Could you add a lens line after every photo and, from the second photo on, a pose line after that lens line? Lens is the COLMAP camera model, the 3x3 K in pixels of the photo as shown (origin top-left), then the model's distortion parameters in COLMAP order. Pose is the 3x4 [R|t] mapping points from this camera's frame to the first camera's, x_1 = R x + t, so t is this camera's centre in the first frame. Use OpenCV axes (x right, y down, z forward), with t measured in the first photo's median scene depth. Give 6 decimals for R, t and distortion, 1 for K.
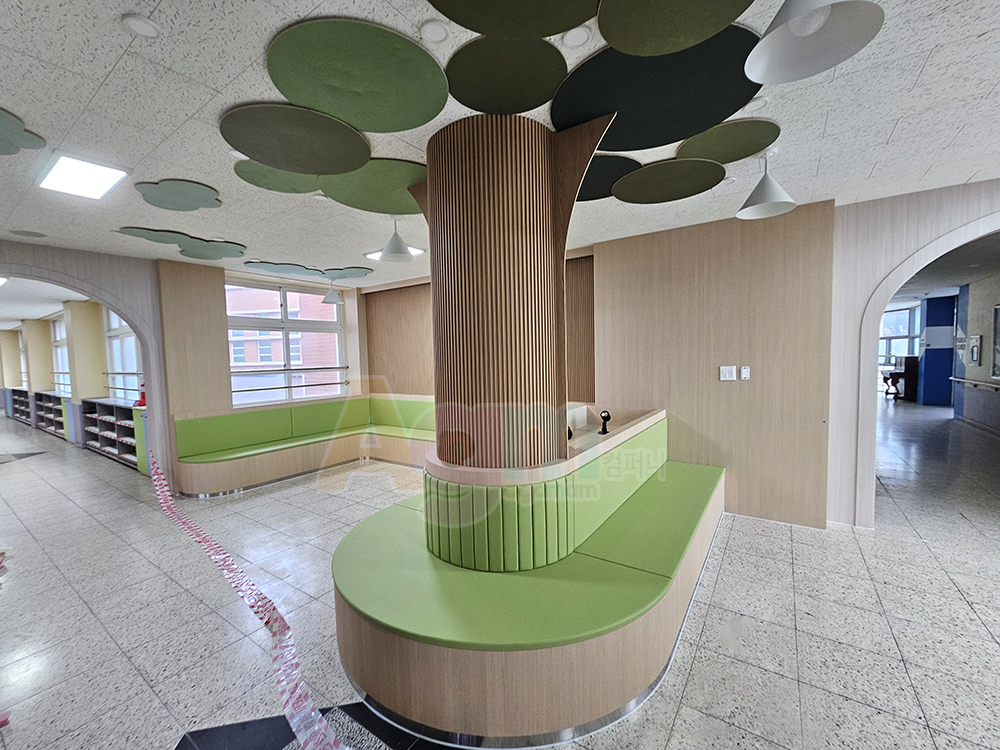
lens RADIAL K [[412.4, 0, 497.0], [0, 412.4, 382.9], [0, 0, 1]] dist [-0.002125, 0.000170]
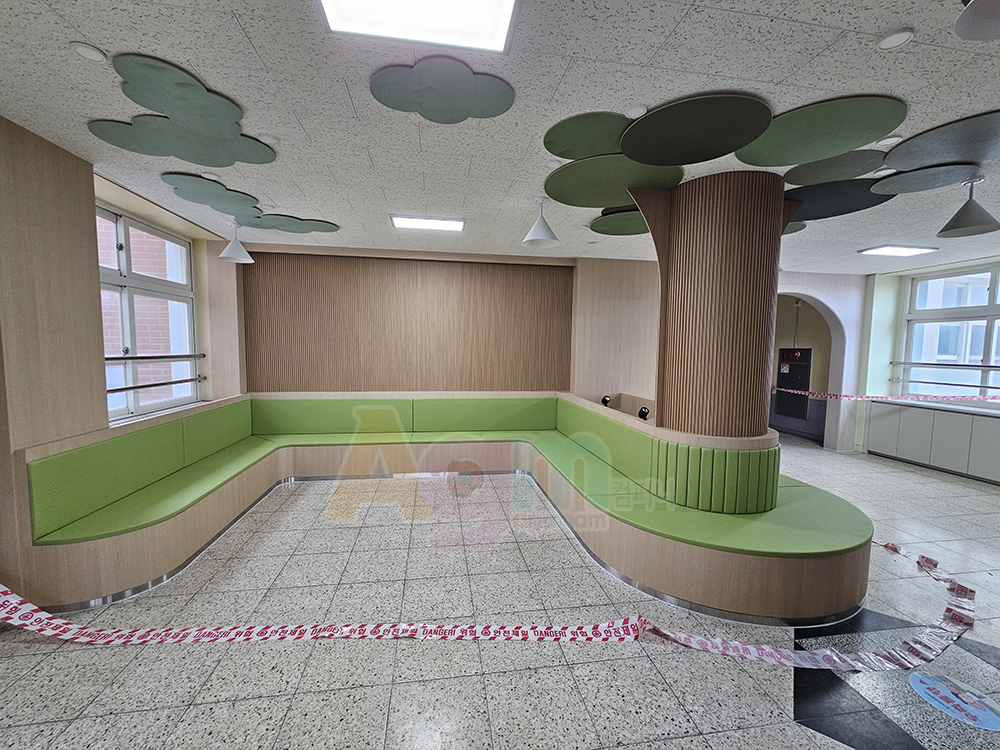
lens RADIAL K [[407.7, 0, 499.2], [0, 407.7, 379.6], [0, 0, 1]] dist [0.001054, -0.002685]
pose [[0.725761, -0.020824, 0.687632, -0.727826], [0.013371, 0.999780, 0.016164, -0.004479], [-0.687817, -0.002537, 0.725880, 0.290049]]
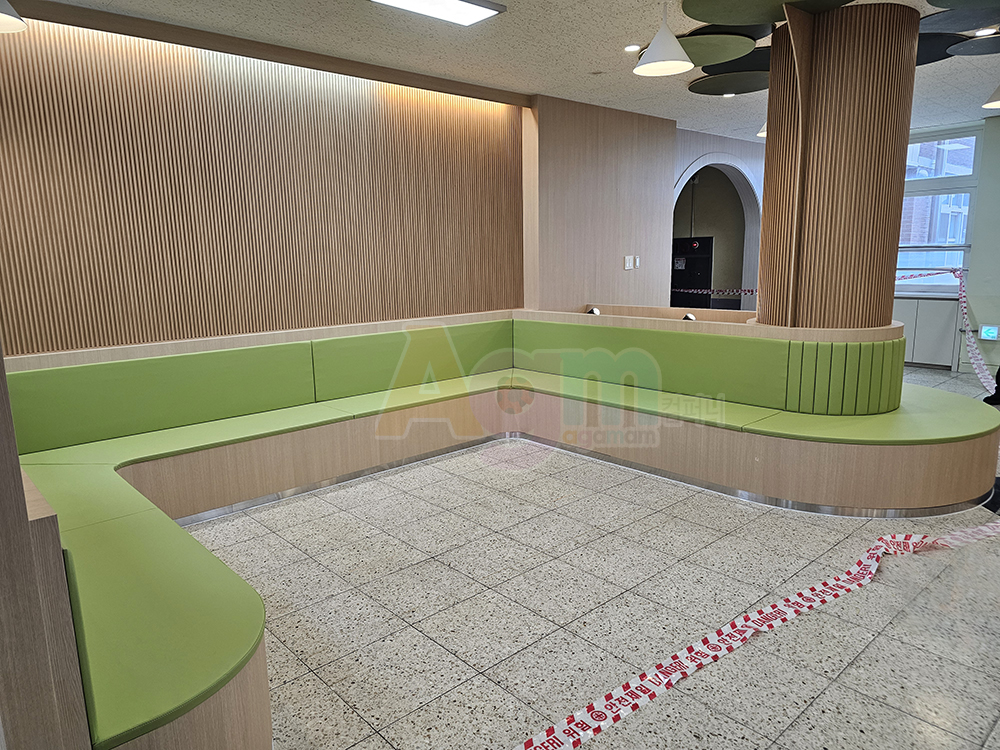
lens RADIAL K [[666.9, 0, 500.0], [0, 666.9, 375.0], [0, 0, 1]] dist [0.070264, -0.057623]
pose [[0.228214, -0.156185, 0.961002, -1.030721], [0.079062, 0.986762, 0.141597, -0.006403], [-0.970396, 0.043664, 0.237541, 0.766358]]
